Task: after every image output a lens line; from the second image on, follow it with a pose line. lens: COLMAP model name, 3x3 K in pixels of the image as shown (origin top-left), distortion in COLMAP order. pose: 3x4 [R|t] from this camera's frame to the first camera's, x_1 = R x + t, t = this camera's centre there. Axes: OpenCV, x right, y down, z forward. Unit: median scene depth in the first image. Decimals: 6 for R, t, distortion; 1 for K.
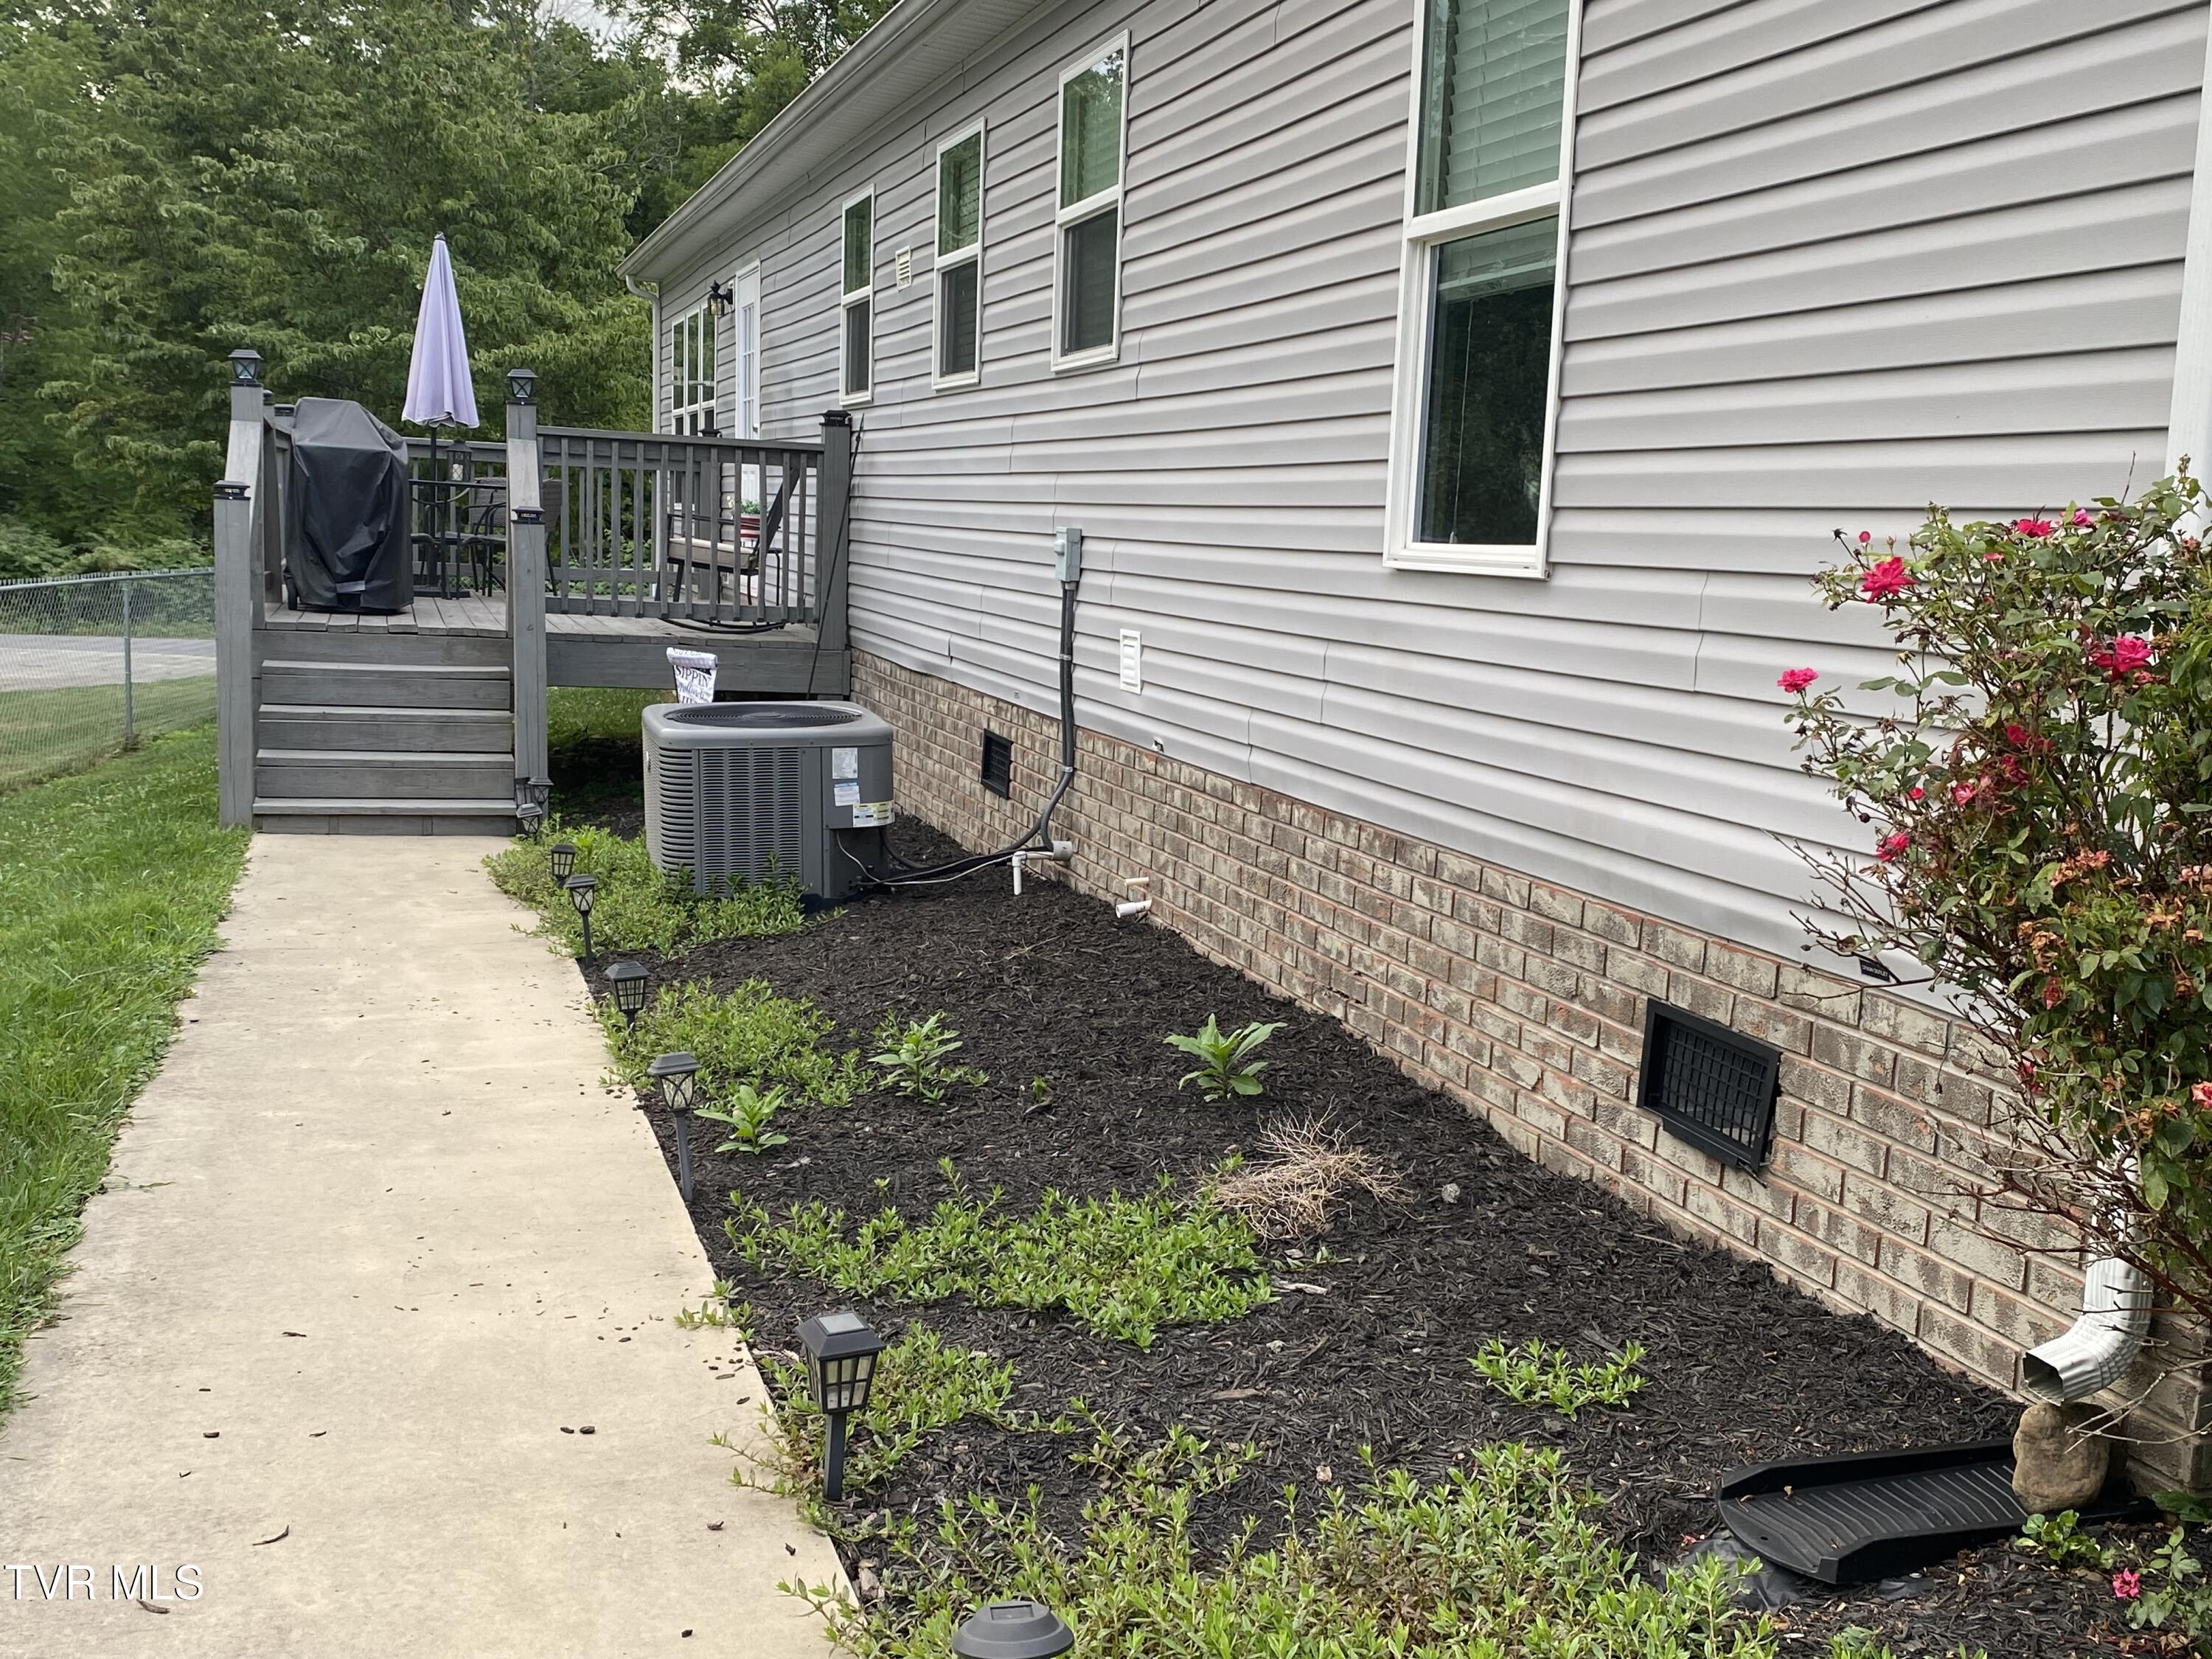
lens RADIAL K [[2224.6, 0, 1106.0], [0, 2224.6, 829.5], [0, 0, 1]] dist [0.123938, -0.475816]
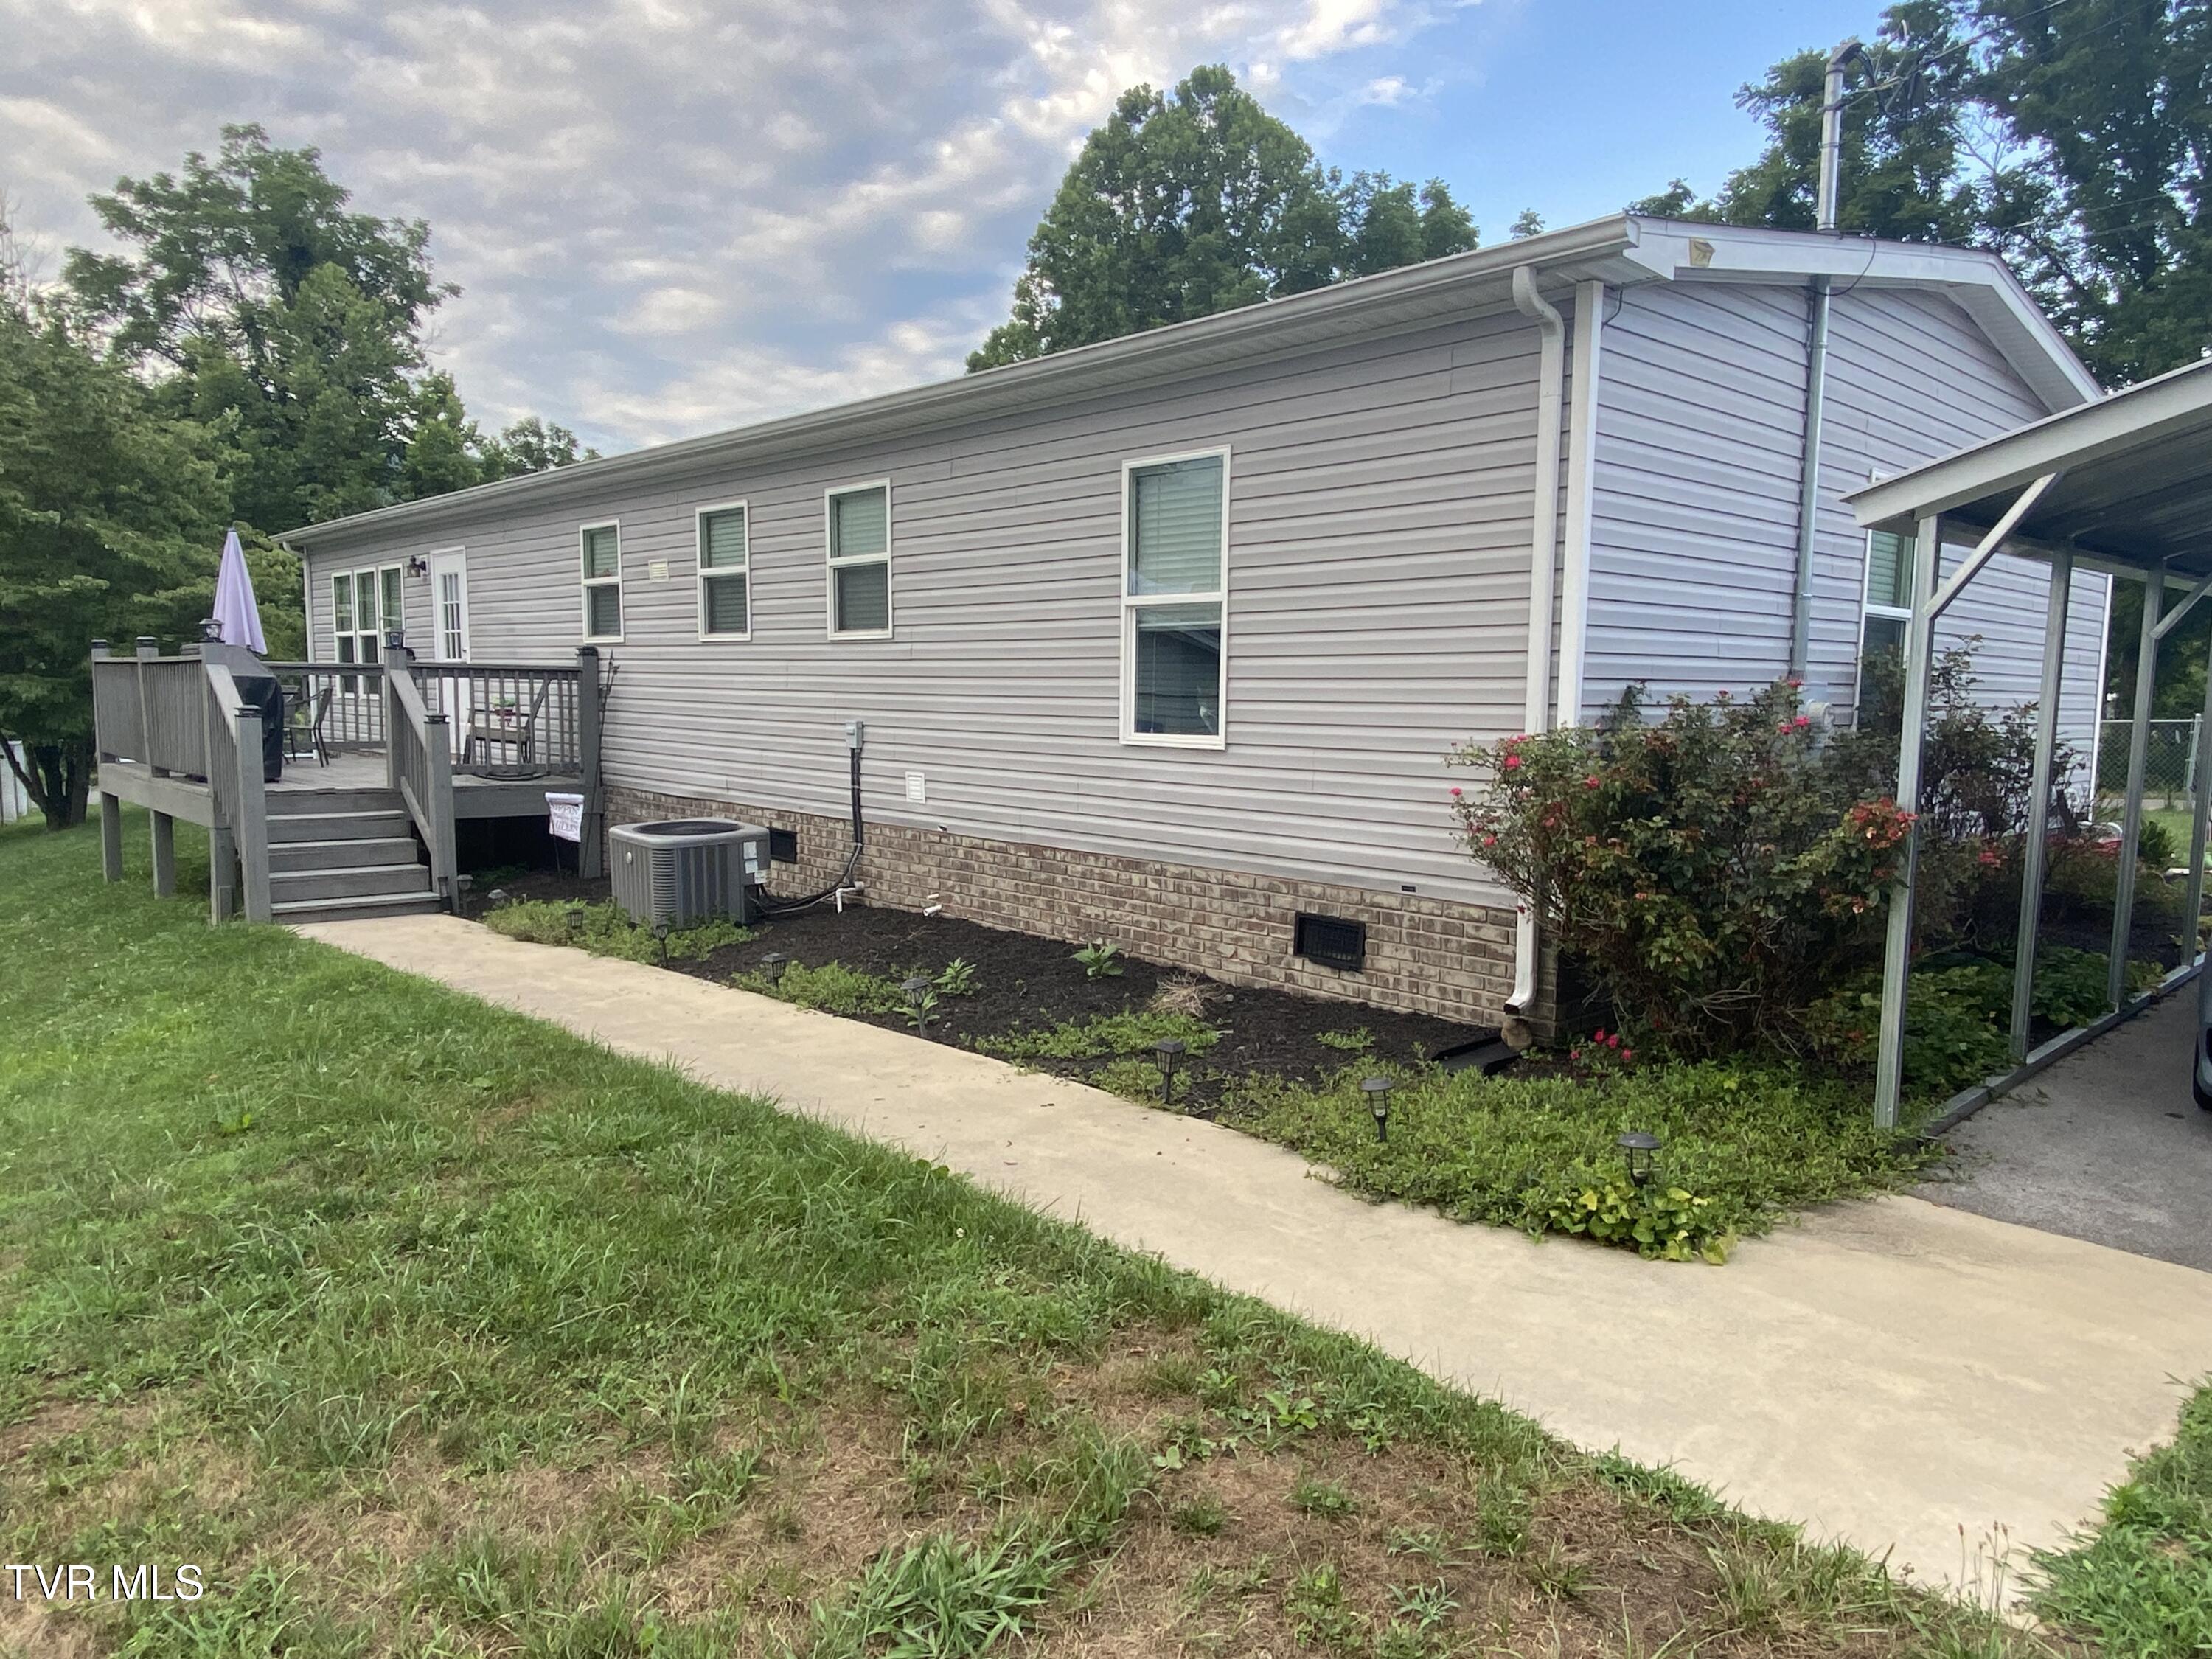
lens RADIAL K [[1430.2, 0, 1106.0], [0, 1430.2, 829.5], [0, 0, 1]] dist [-0.000259, -0.006003]
pose [[0.906415, -0.070845, 0.416405, -0.580045], [0.081437, 0.996649, -0.007703, -0.022240], [-0.414464, 0.040893, 0.909146, -0.374809]]
